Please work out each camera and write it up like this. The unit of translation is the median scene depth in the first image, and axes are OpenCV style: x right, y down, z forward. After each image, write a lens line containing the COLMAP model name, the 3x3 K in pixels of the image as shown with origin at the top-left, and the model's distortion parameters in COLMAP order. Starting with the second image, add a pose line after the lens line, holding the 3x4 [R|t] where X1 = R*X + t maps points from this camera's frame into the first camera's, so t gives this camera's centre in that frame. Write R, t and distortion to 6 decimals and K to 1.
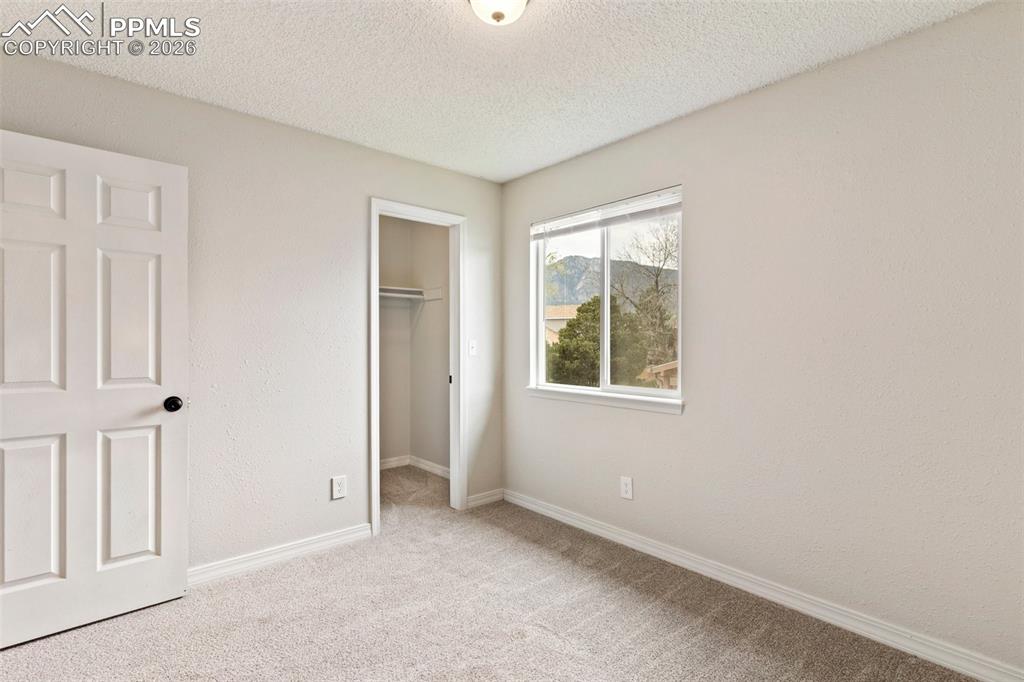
lens RADIAL K [[490.5, 0, 516.1], [0, 490.5, 340.8], [0, 0, 1]] dist [0.001536, 0.000068]
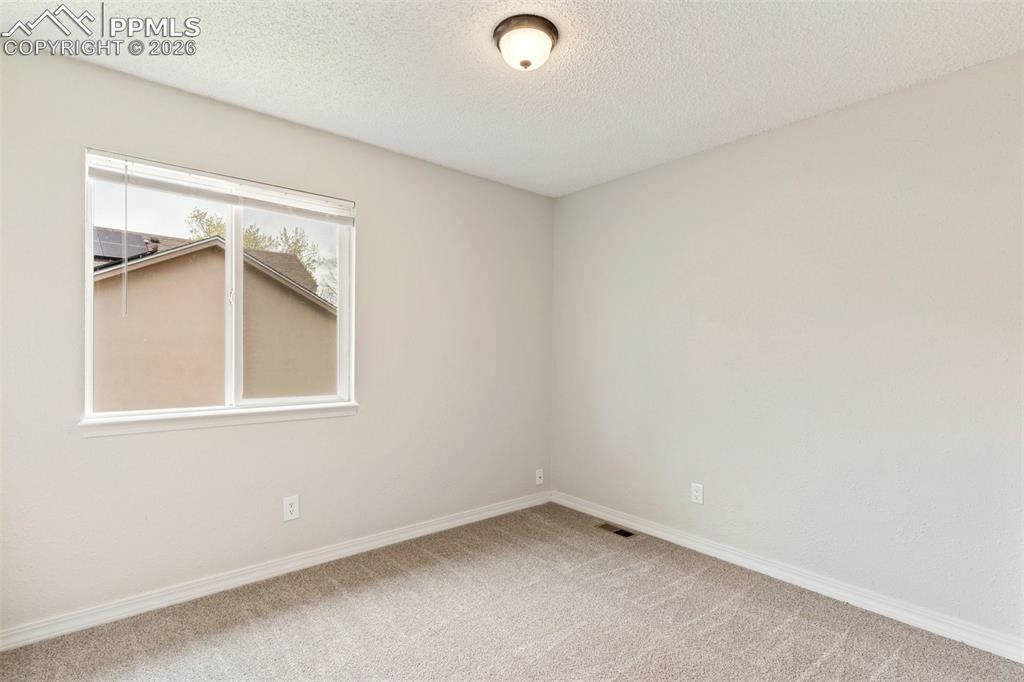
lens RADIAL K [[490.5, 0, 516.1], [0, 490.5, 340.8], [0, 0, 1]] dist [0.001536, 0.000068]
pose [[0.015432, 0.016284, 0.999748, -0.682862], [-0.007582, 0.999841, -0.016169, 0.002283], [-0.999852, -0.007331, 0.015553, 0.575152]]
